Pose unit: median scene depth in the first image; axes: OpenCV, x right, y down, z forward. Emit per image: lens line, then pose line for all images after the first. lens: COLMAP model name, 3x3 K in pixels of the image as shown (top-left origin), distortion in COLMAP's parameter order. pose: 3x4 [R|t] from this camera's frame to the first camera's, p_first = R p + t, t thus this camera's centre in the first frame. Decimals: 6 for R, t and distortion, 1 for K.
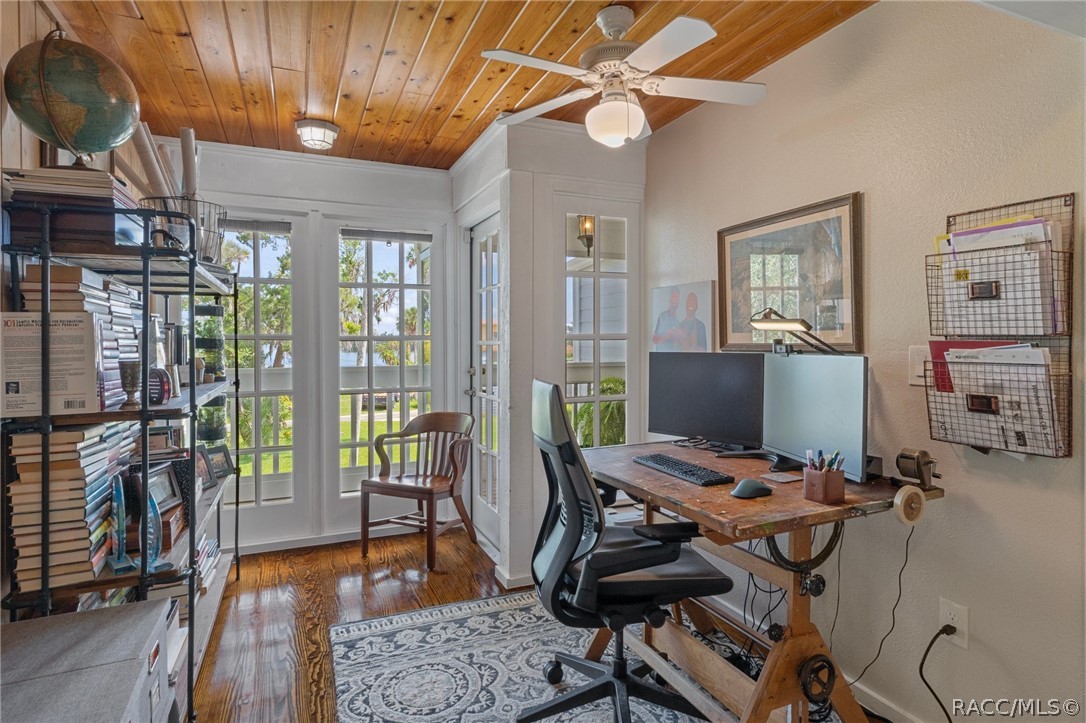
lens RADIAL K [[582.0, 0, 547.4], [0, 582.0, 343.4], [0, 0, 1]] dist [0.003750, -0.000680]
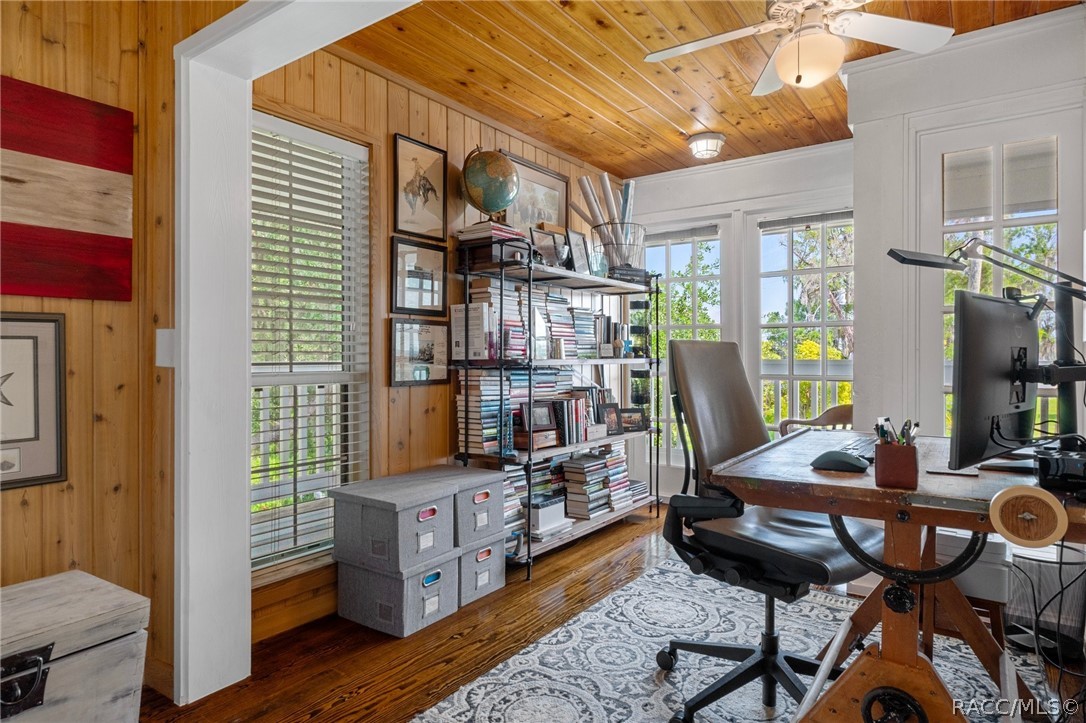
lens RADIAL K [[614.2, 0, 542.3], [0, 614.2, 357.3], [0, 0, 1]] dist [-0.000410, 0.000120]
pose [[0.513283, 0.008176, -0.858181, 0.634540], [-0.005369, 0.999966, 0.006315, 0.068764], [0.858203, 0.001366, 0.513309, 0.135833]]
